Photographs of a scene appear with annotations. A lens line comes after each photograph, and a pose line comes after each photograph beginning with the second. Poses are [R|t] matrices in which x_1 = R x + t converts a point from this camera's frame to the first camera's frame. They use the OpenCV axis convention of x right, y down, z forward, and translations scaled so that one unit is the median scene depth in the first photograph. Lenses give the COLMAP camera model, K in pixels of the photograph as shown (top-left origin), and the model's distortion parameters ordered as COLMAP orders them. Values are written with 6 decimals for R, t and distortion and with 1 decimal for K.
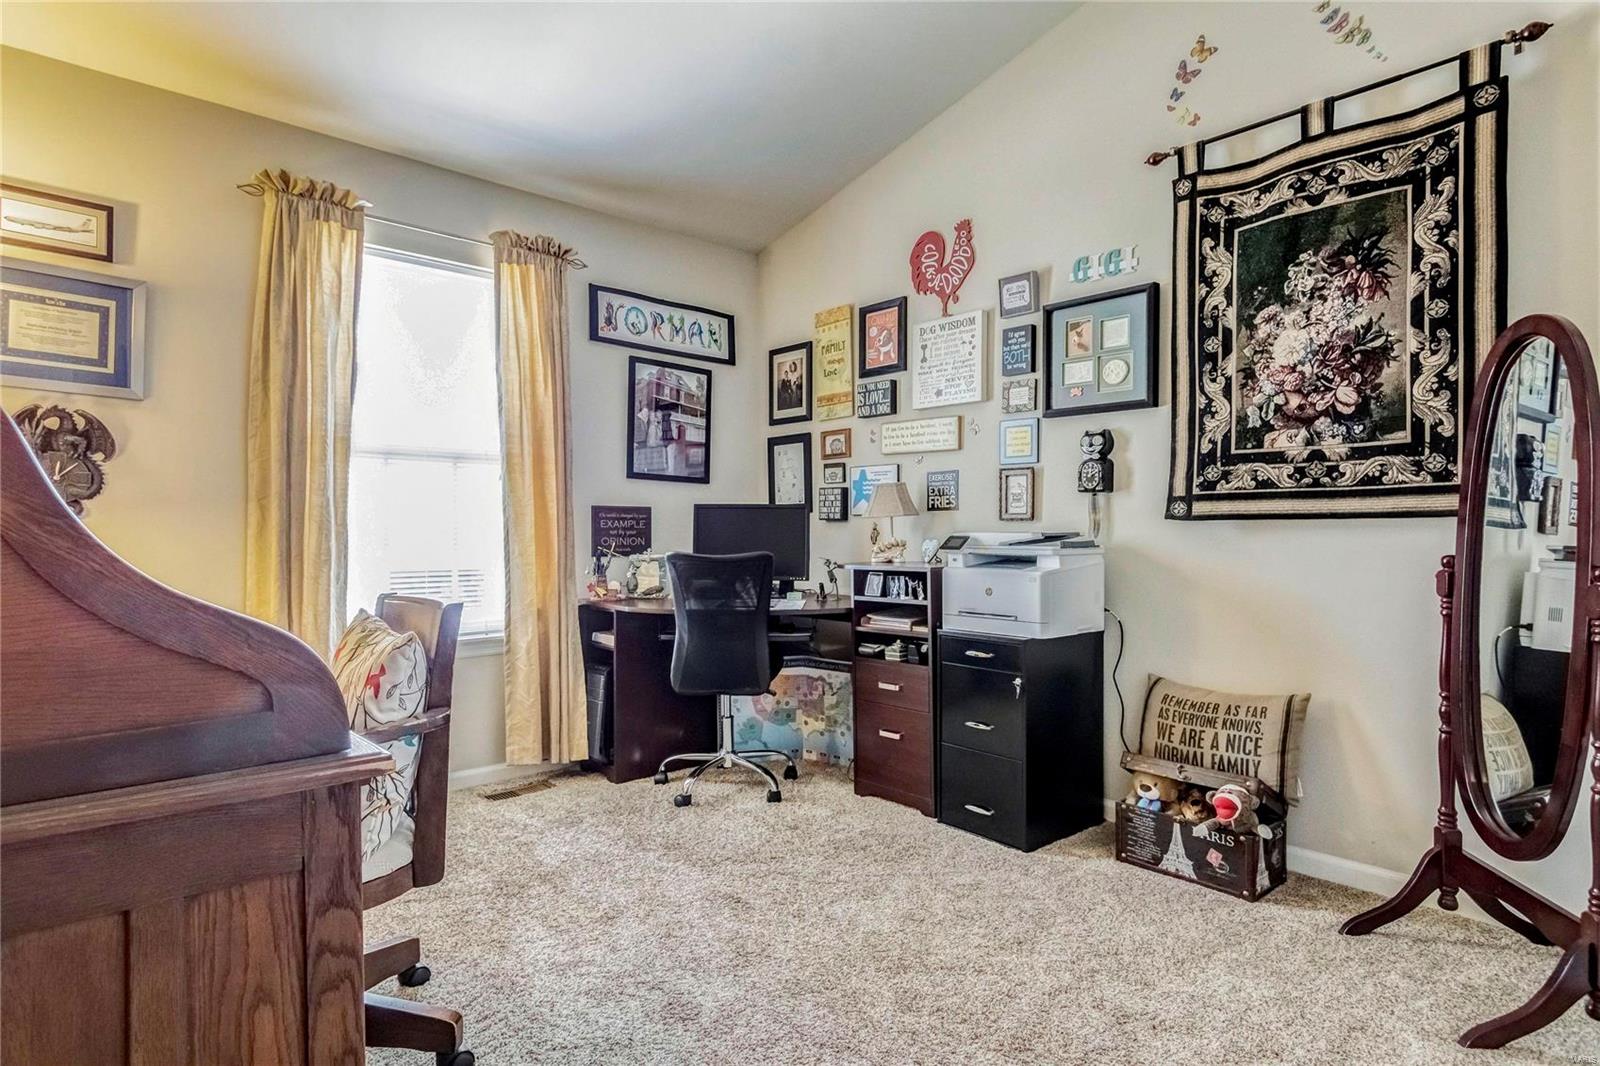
lens RADIAL K [[890.4, 0, 802.2], [0, 890.4, 538.1], [0, 0, 1]] dist [0.021125, -0.005159]
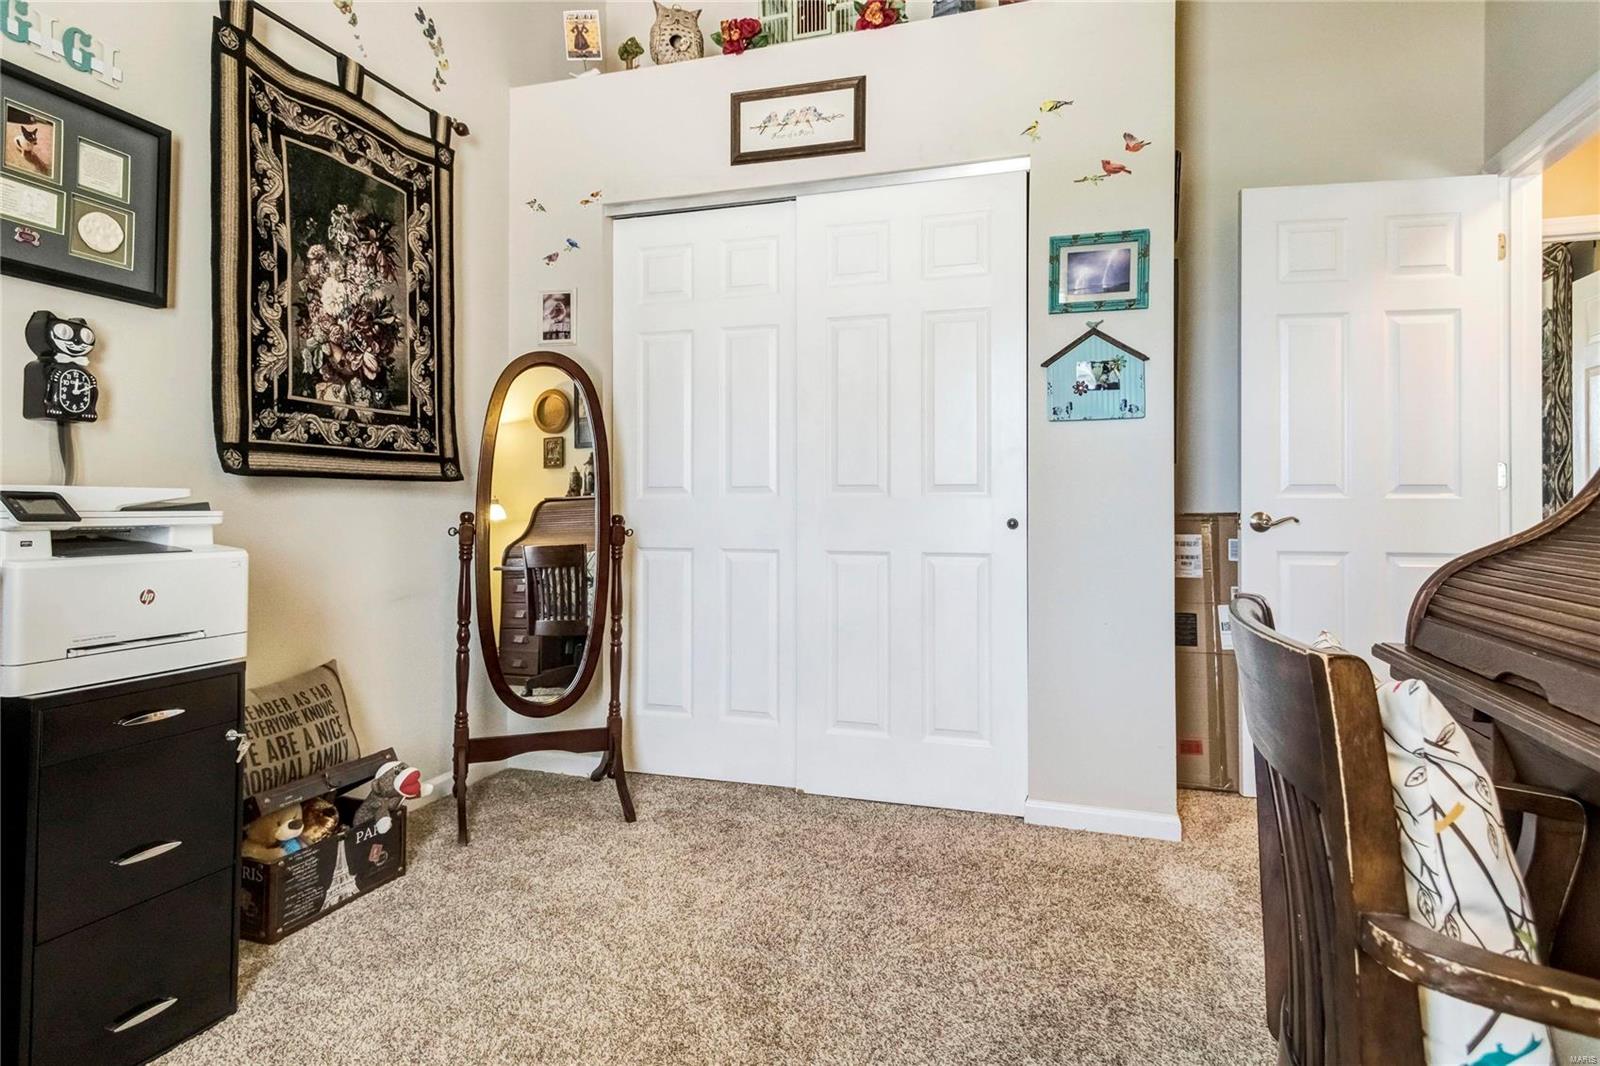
lens RADIAL K [[890.4, 0, 818.4], [0, 890.4, 475.9], [0, 0, 1]] dist [0.021125, -0.005159]
pose [[-0.528080, 0.019706, 0.848966, -0.532226], [-0.006377, 0.999611, -0.027169, -0.001312], [-0.849171, -0.019762, -0.527748, 1.070692]]
